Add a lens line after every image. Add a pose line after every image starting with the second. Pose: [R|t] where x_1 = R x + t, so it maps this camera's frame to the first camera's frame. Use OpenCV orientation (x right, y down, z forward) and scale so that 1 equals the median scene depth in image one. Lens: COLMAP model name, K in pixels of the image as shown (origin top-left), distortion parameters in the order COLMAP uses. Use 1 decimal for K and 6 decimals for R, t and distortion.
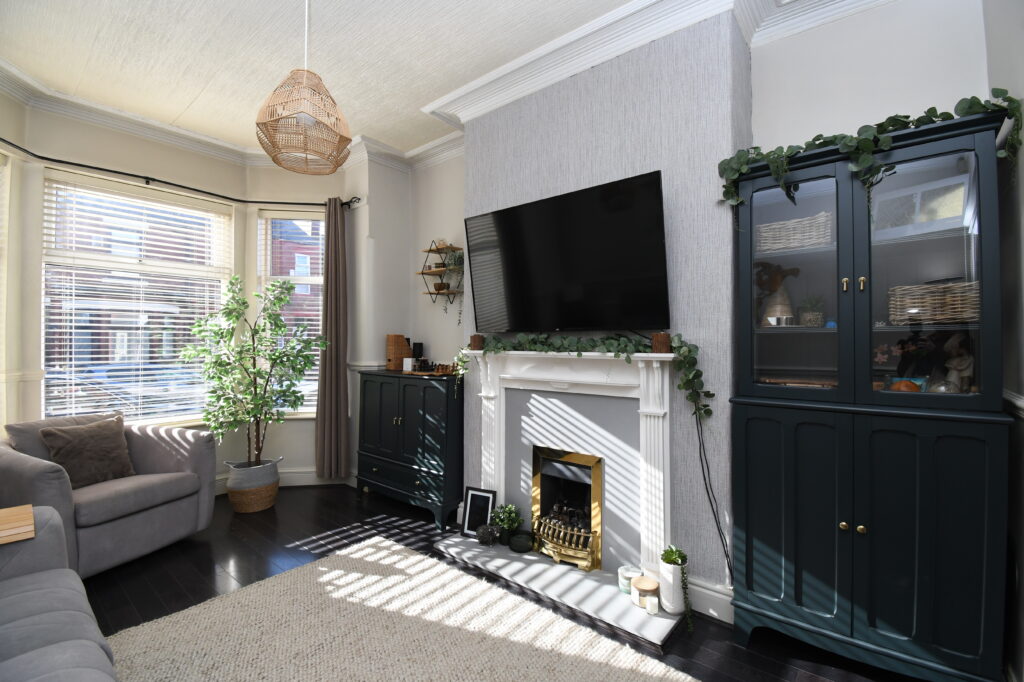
lens RADIAL K [[447.9, 0, 510.0], [0, 447.9, 342.3], [0, 0, 1]] dist [0.002844, -0.007207]
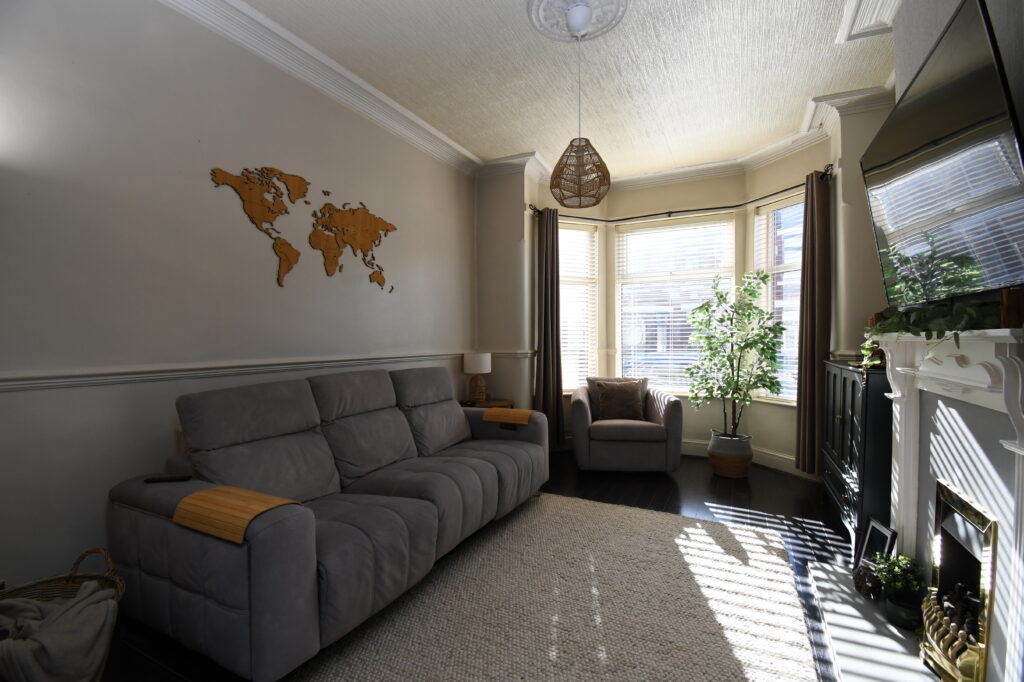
lens RADIAL K [[447.9, 0, 507.0], [0, 447.9, 341.2], [0, 0, 1]] dist [0.002844, -0.007207]
pose [[0.227140, 0.007416, -0.973834, 0.482672], [0.007745, 0.999926, 0.009422, 0.015733], [0.973831, -0.009683, 0.227066, 0.218248]]
